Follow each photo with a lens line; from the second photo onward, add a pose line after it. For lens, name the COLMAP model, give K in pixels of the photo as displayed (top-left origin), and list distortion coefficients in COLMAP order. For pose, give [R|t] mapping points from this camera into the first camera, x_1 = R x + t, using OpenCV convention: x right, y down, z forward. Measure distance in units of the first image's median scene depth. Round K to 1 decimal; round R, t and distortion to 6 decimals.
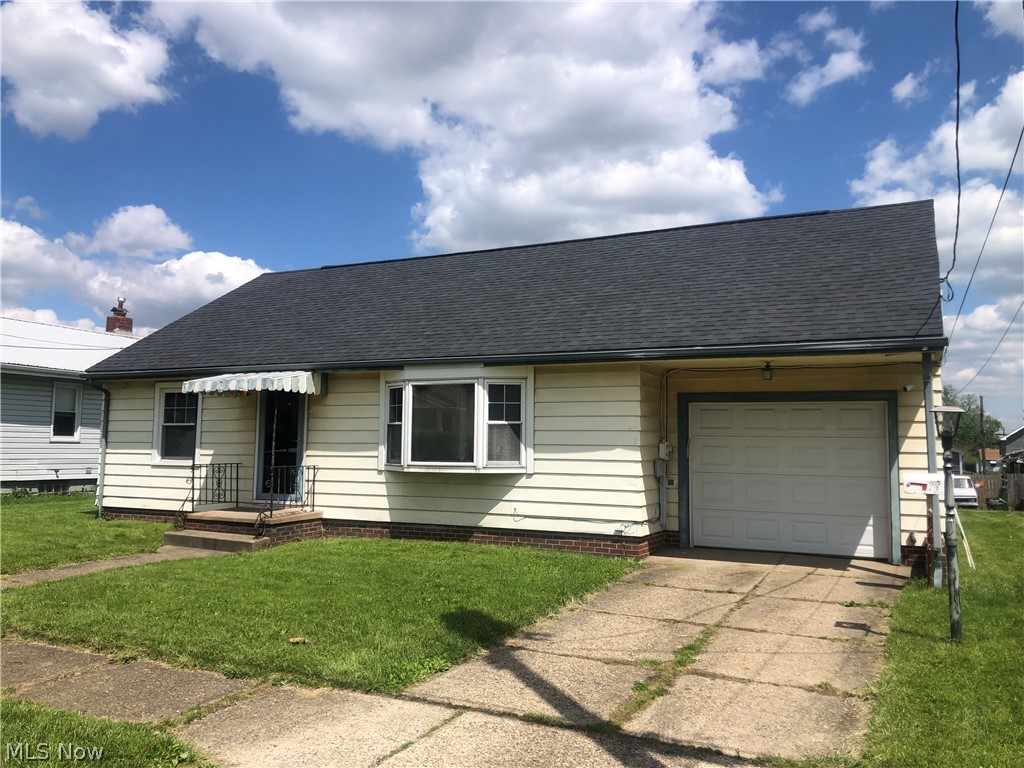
lens RADIAL K [[836.5, 0, 512.0], [0, 836.5, 384.0], [0, 0, 1]] dist [0.030759, -0.000797]
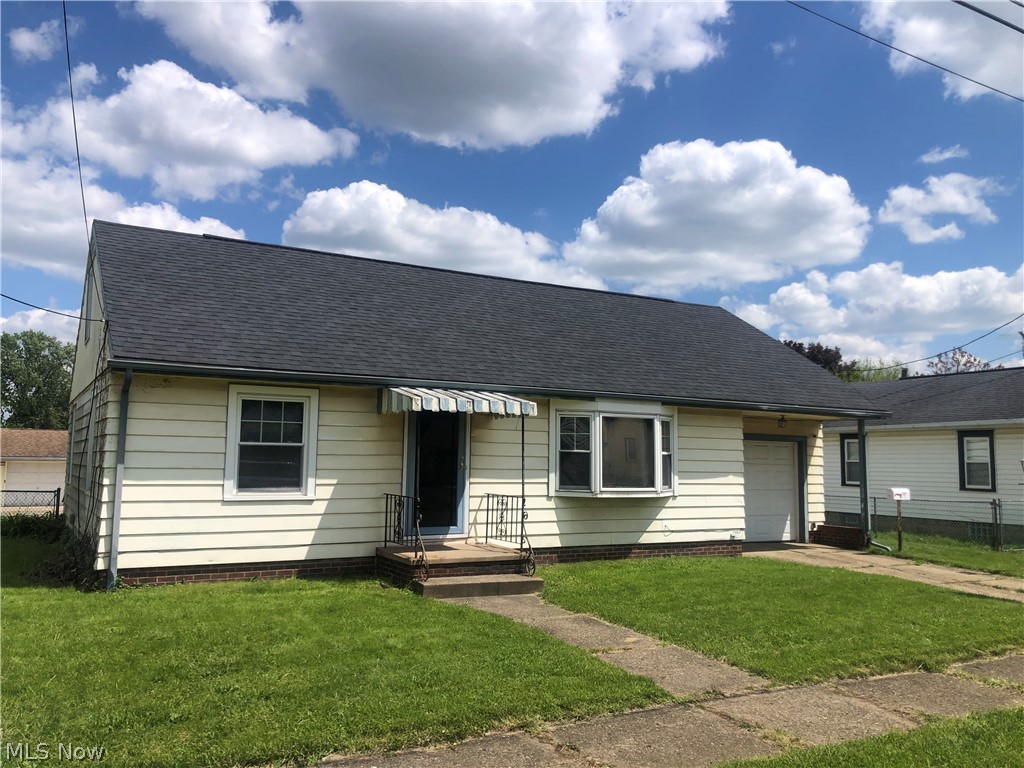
lens RADIAL K [[840.9, 0, 512.0], [0, 840.9, 384.0], [0, 0, 1]] dist [0.035552, -0.000587]
pose [[0.550138, 0.071280, 0.832026, -1.087060], [-0.076467, 0.996464, -0.034807, 0.006215], [-0.831566, -0.044474, 0.553643, 0.503710]]
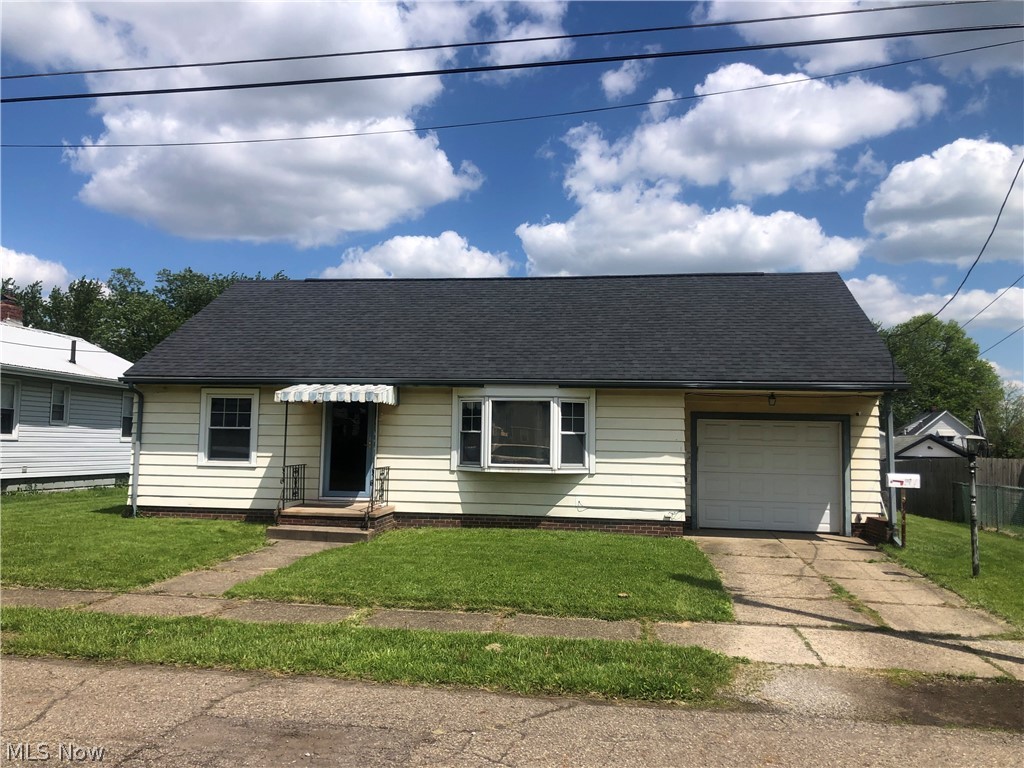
lens RADIAL K [[836.7, 0, 512.0], [0, 836.7, 384.0], [0, 0, 1]] dist [0.067838, -0.093366]
pose [[0.949855, 0.027906, 0.311442, -0.471276], [-0.031173, 0.999499, 0.005517, -0.030439], [-0.311132, -0.014949, 0.950249, -0.159881]]
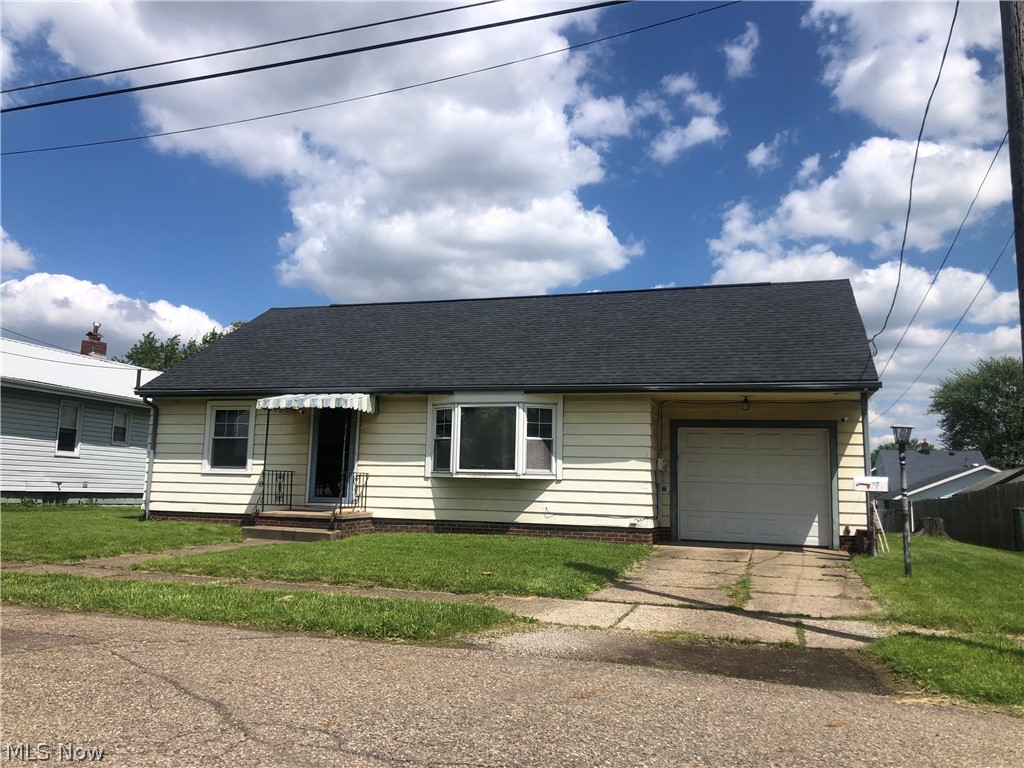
lens RADIAL K [[836.7, 0, 512.0], [0, 836.7, 384.0], [0, 0, 1]] dist [0.067838, -0.093366]
pose [[0.988086, 0.034685, 0.149944, -0.231997], [-0.027166, 0.998282, -0.051906, 0.029236], [-0.151487, 0.047215, 0.987331, -0.231013]]
